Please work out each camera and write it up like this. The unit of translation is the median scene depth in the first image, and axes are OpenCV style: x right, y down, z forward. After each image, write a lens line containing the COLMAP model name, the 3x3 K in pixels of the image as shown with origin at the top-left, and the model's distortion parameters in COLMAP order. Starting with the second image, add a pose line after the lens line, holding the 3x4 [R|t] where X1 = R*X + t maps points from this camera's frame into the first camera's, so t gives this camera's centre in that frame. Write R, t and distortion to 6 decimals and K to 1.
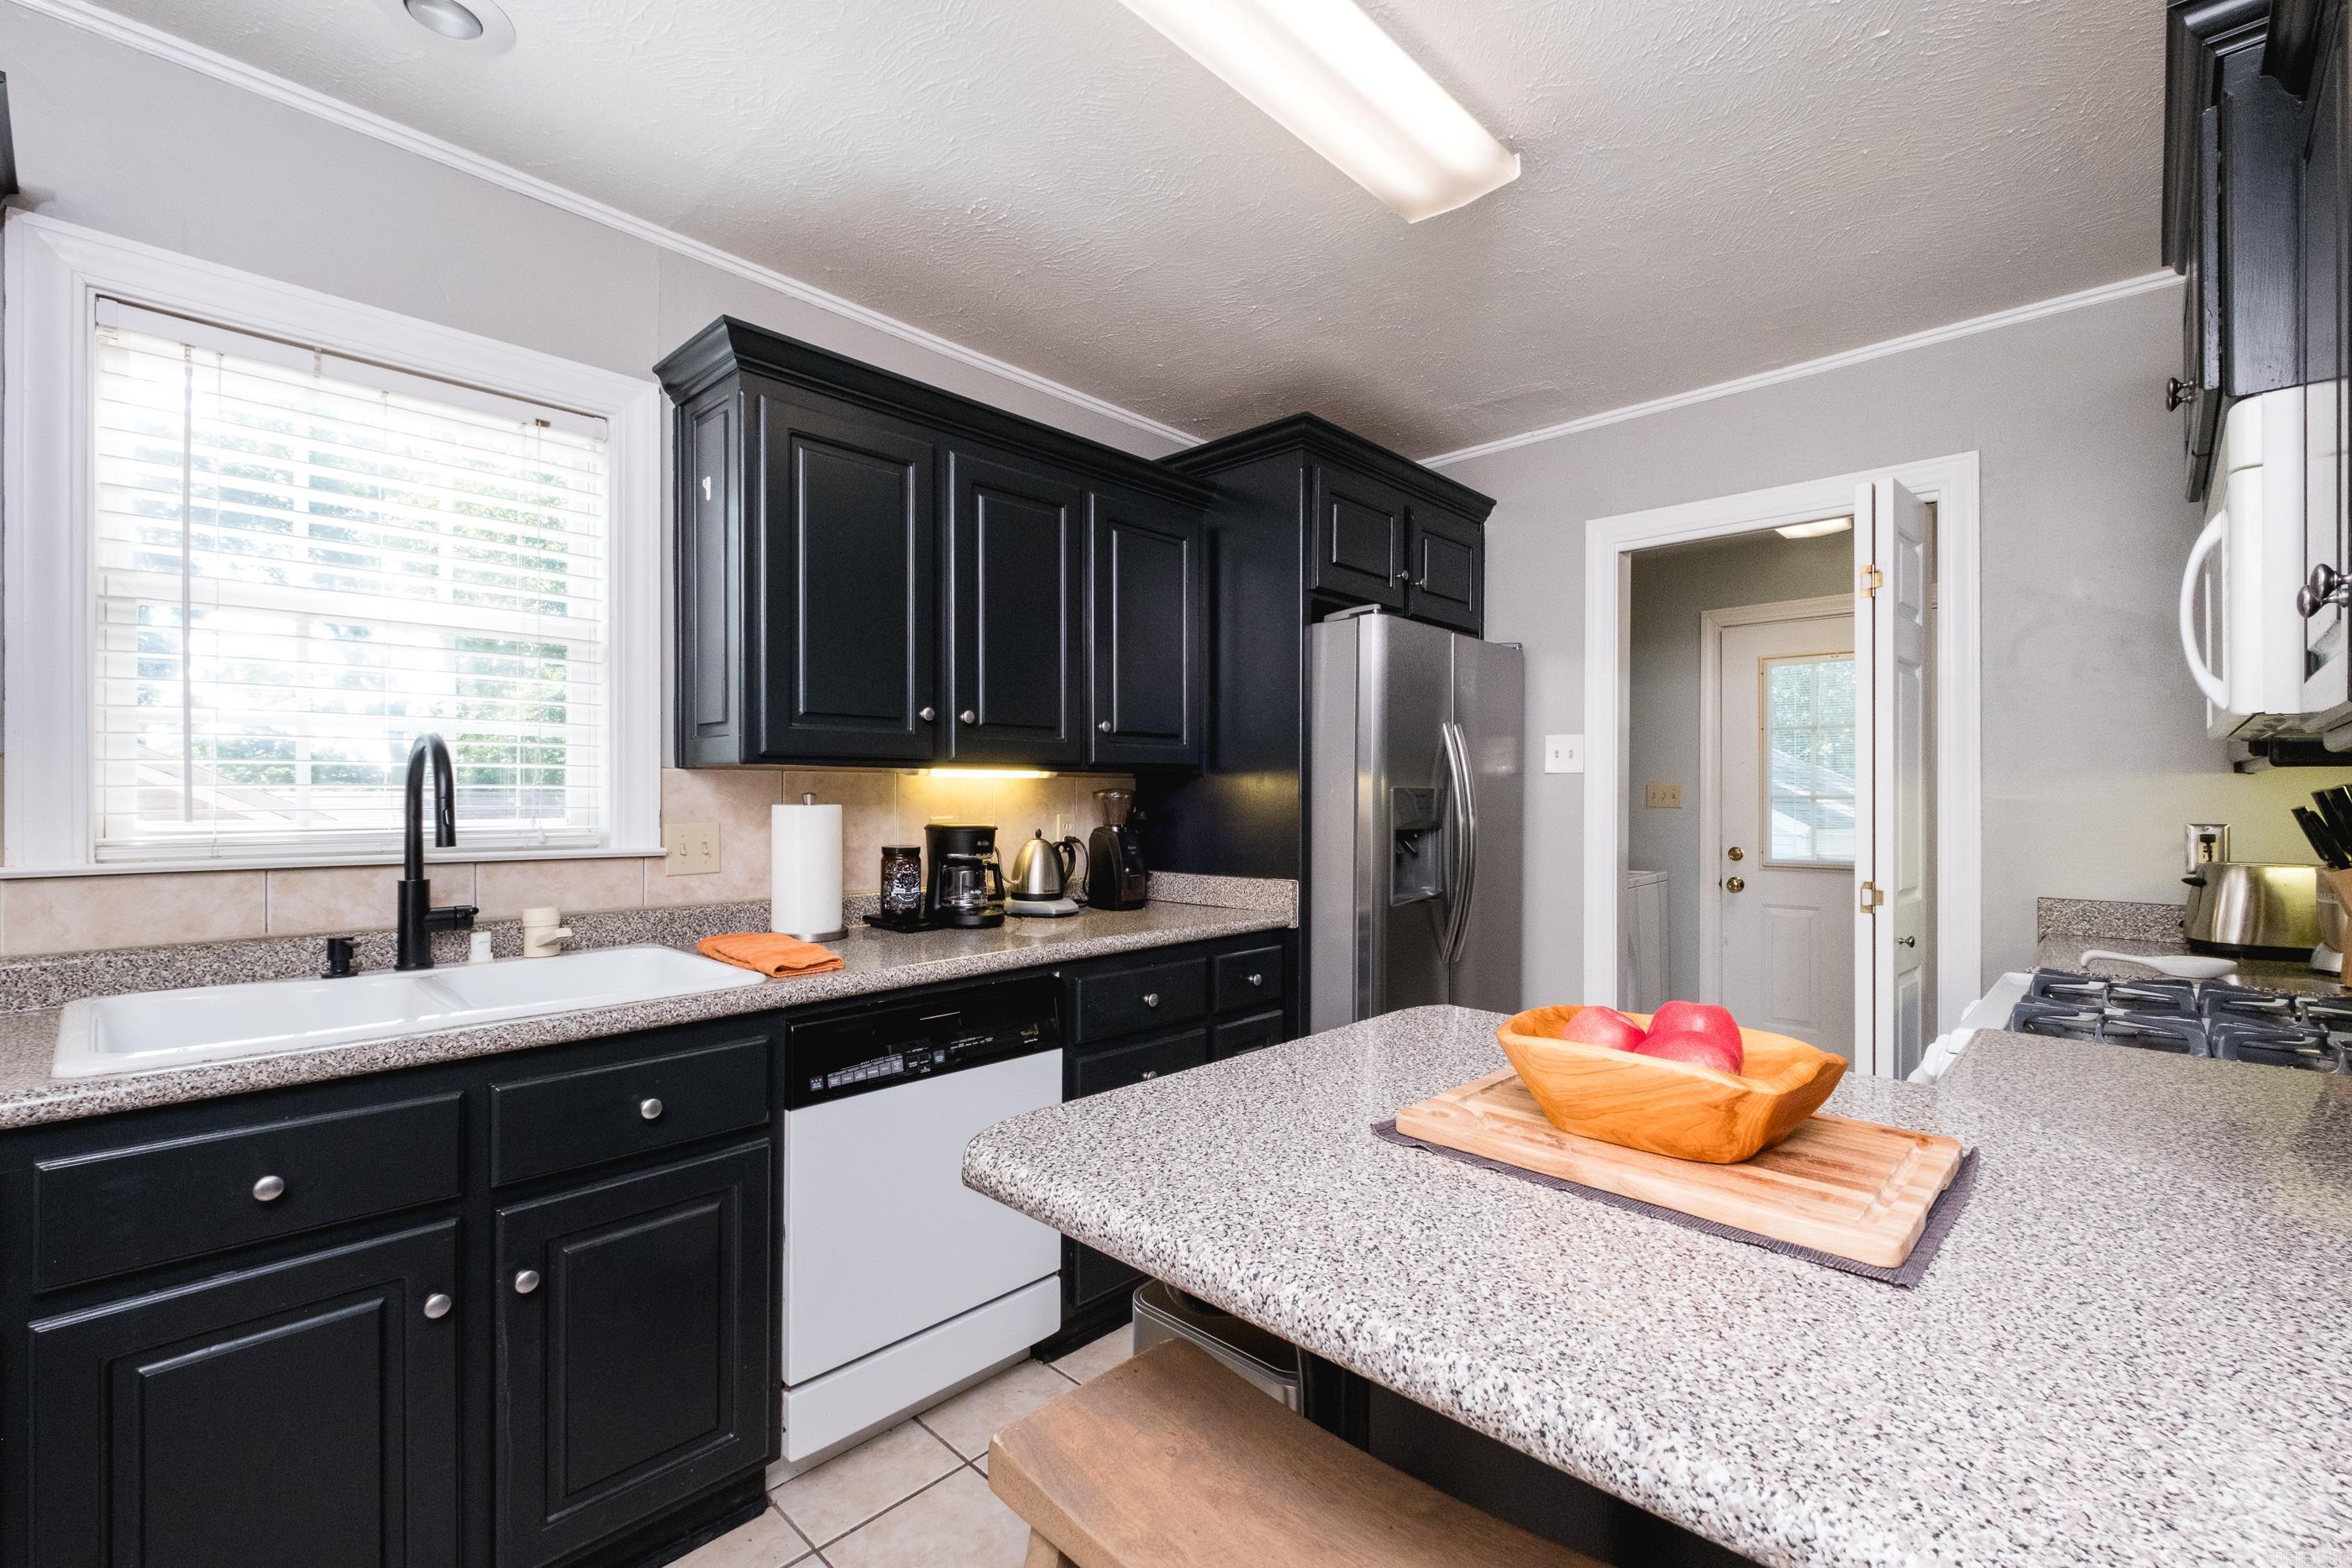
lens RADIAL K [[993.0, 0, 1158.8], [0, 993.0, 796.9], [0, 0, 1]] dist [0.003599, -0.000510]
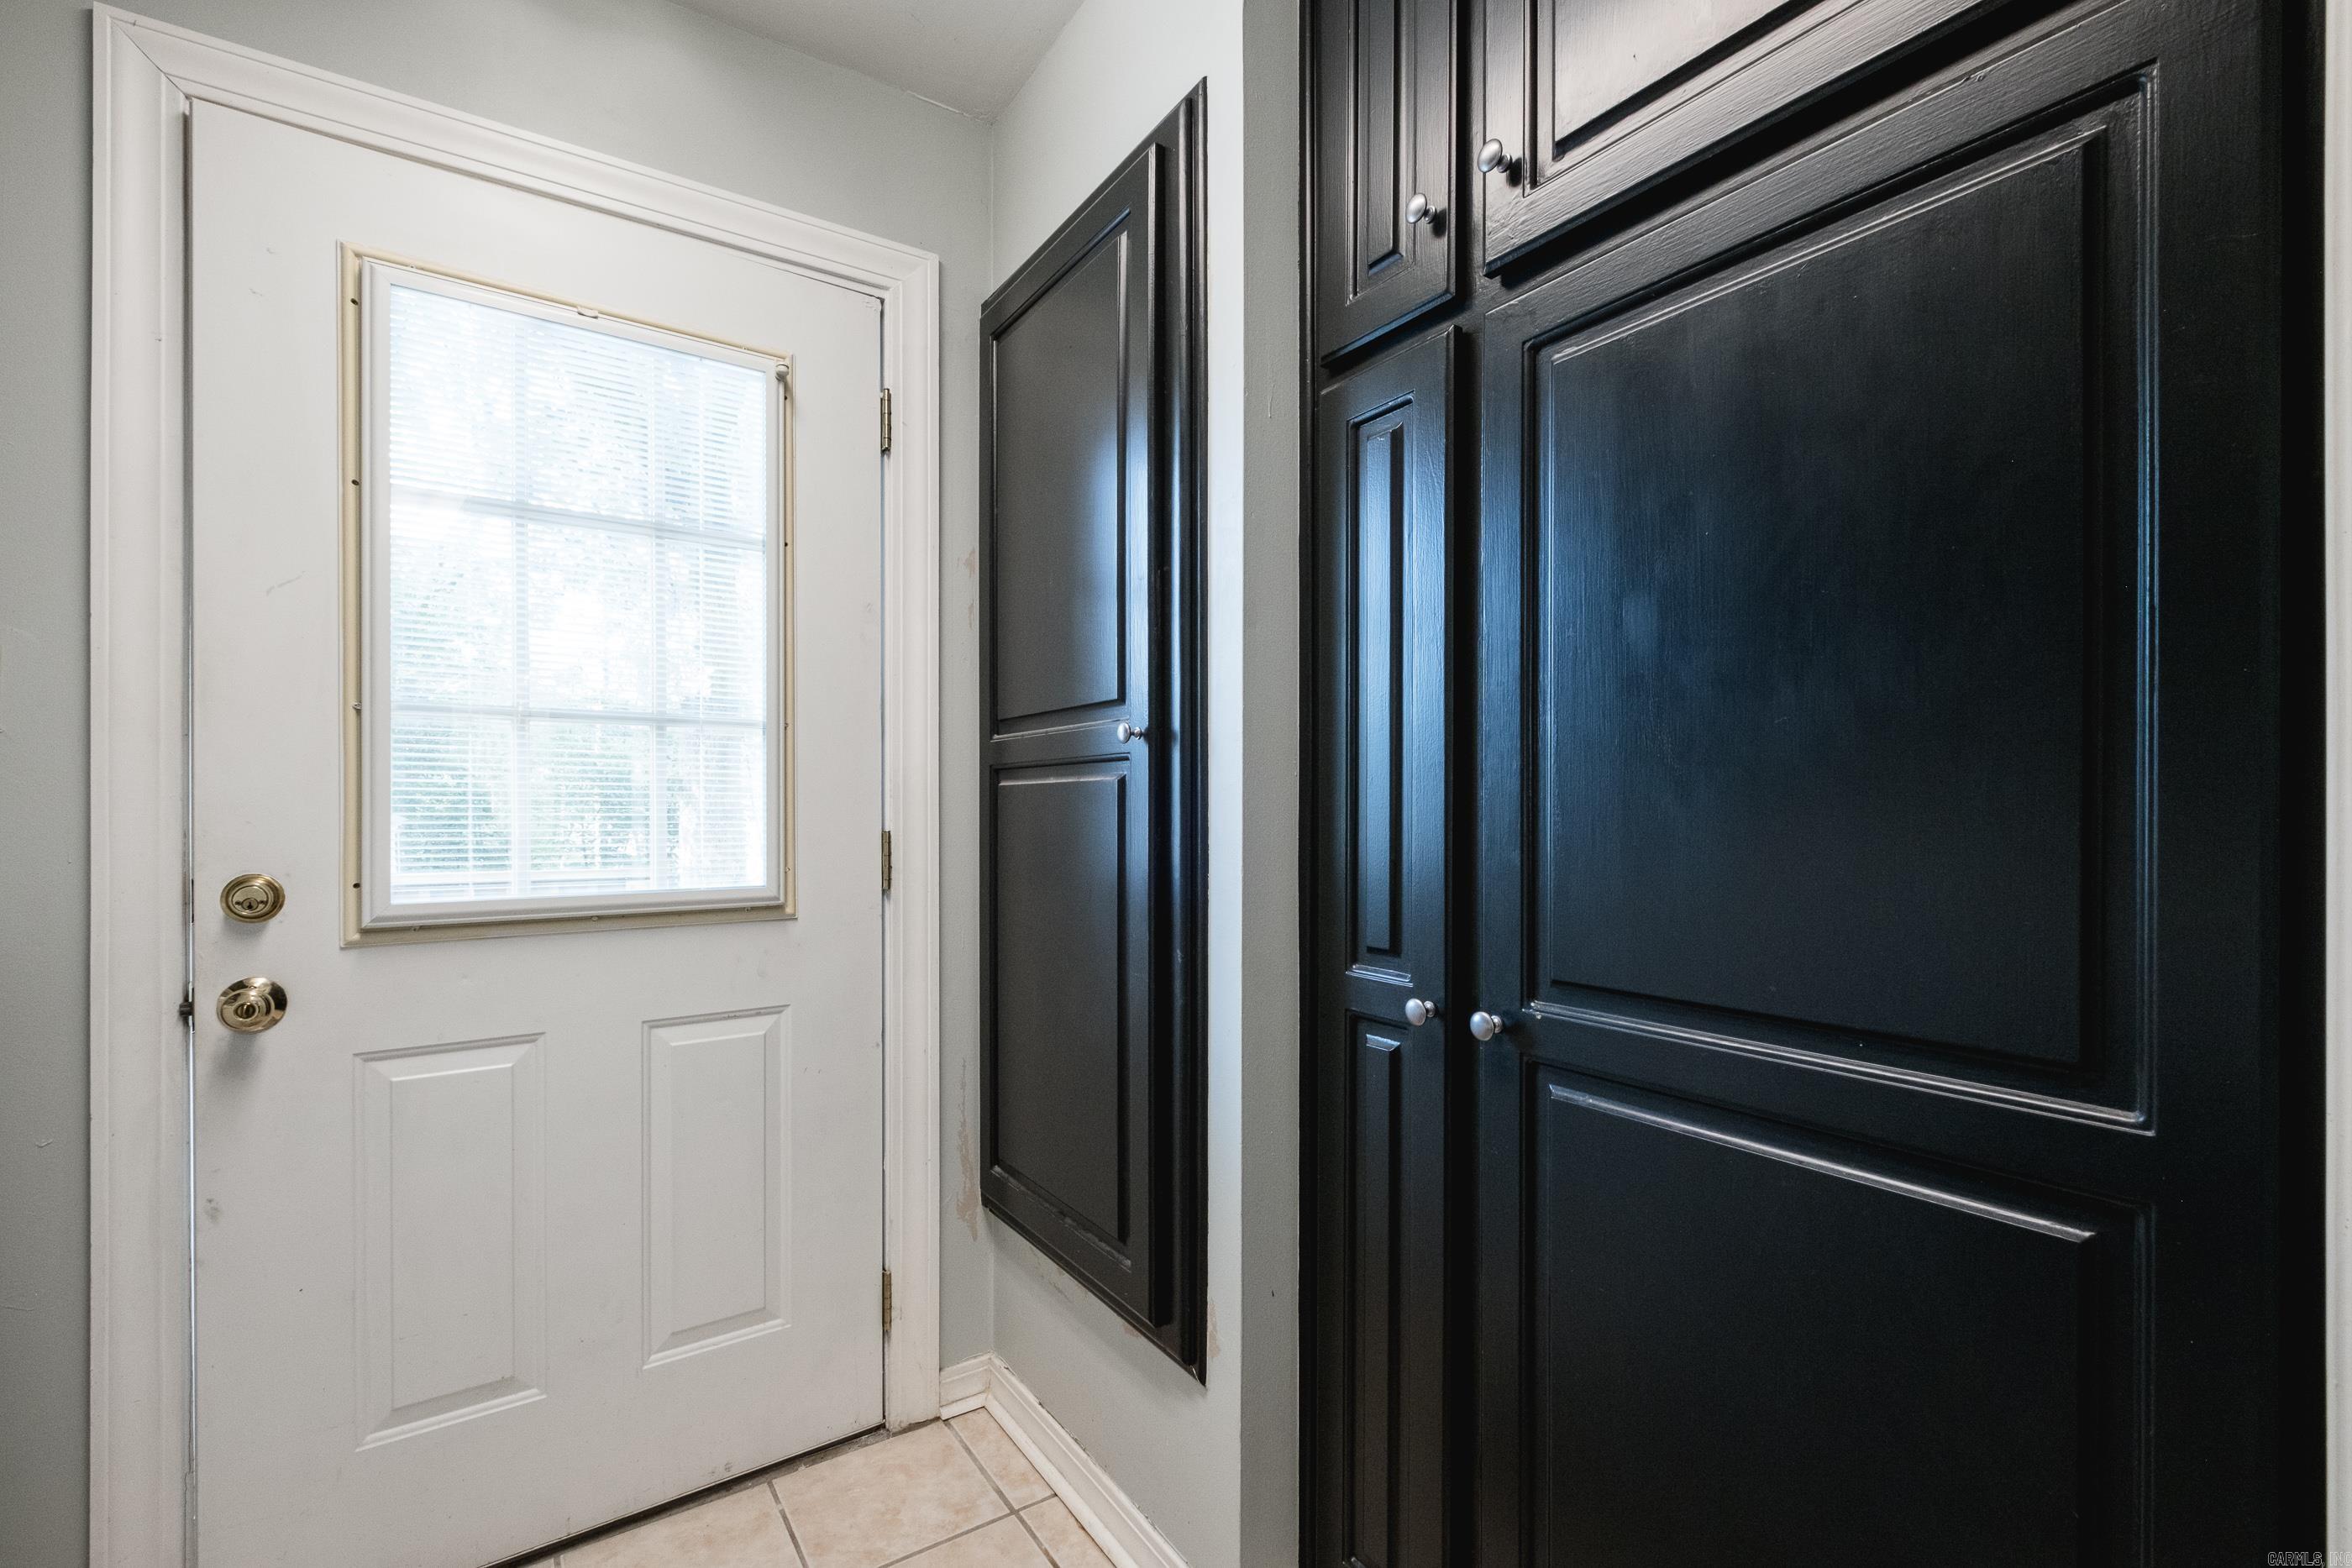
lens RADIAL K [[1002.8, 0, 1153.9], [0, 1002.8, 804.9], [0, 0, 1]] dist [0.010535, -0.008533]
pose [[0.208145, -0.005868, 0.978080, 0.700189], [0.002606, 0.999982, 0.005445, 0.057803], [-0.978094, 0.001415, 0.208157, 1.371154]]
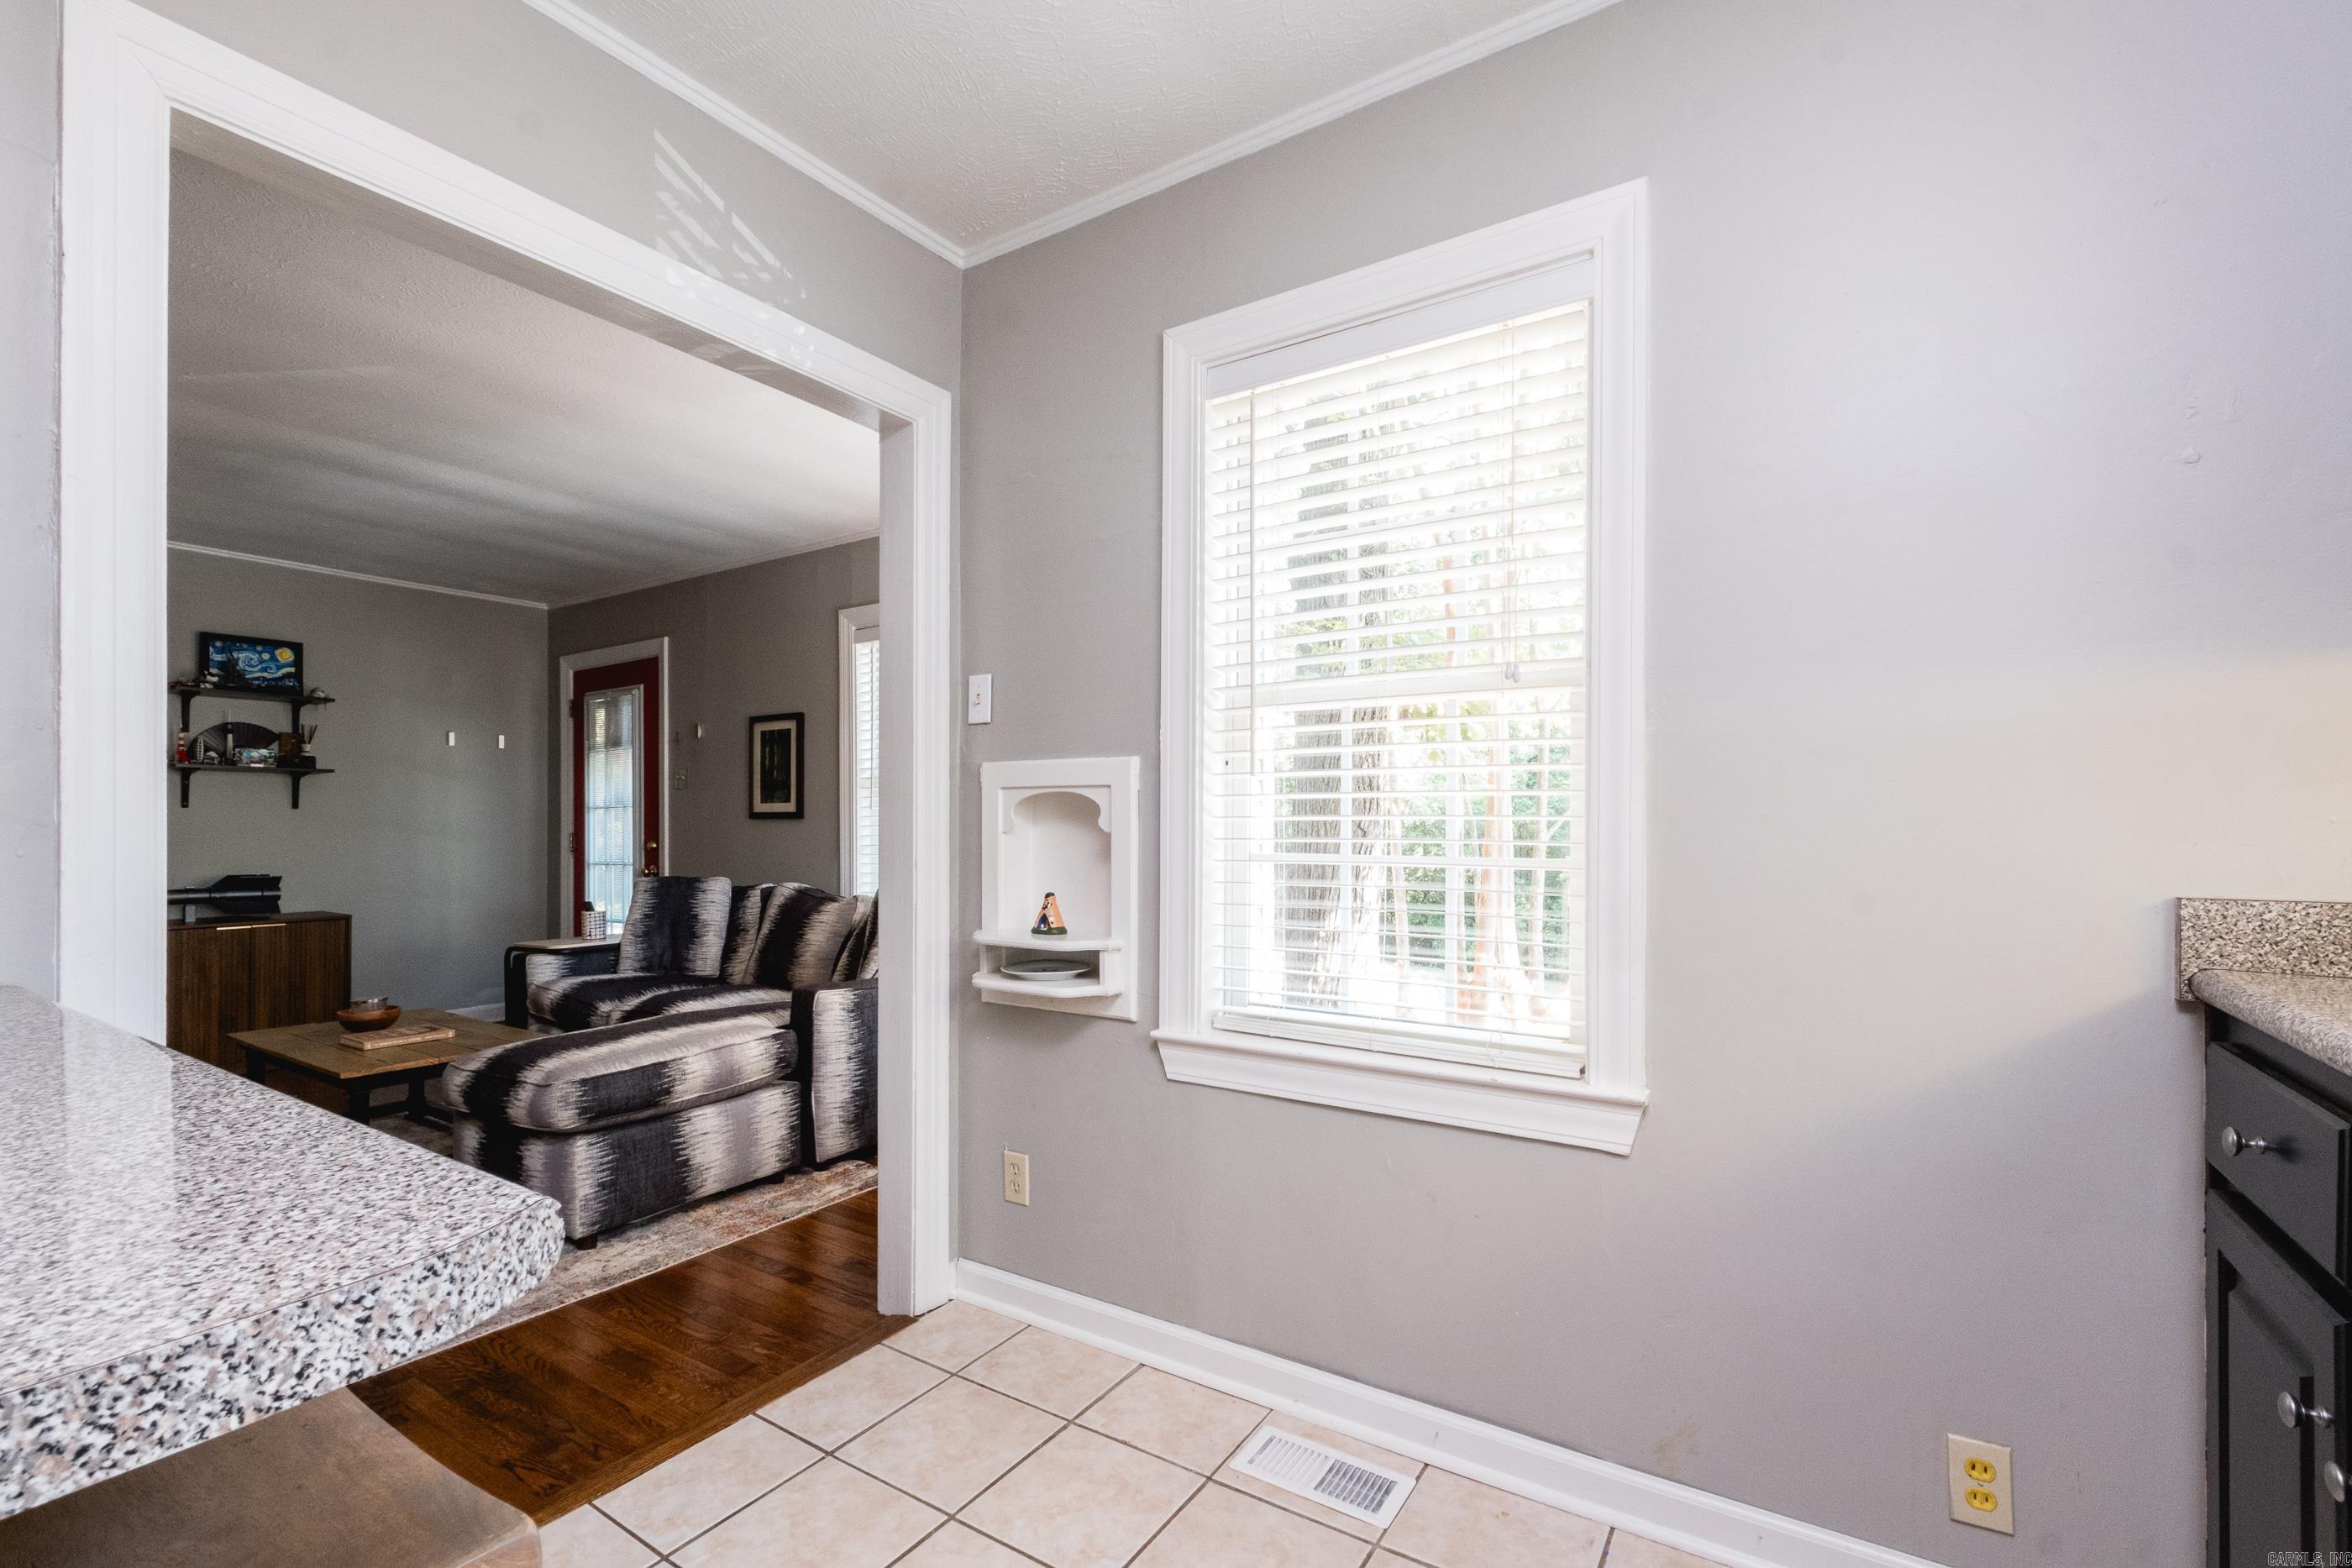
lens RADIAL K [[1035.1, 0, 1178.7], [0, 1035.1, 814.5], [0, 0, 1]] dist [0.000954, -0.000494]
pose [[-0.979600, -0.002774, -0.200940, -0.160665], [-0.001499, 0.999978, -0.006496, 0.058534], [0.200953, -0.006062, -0.979582, 0.632912]]
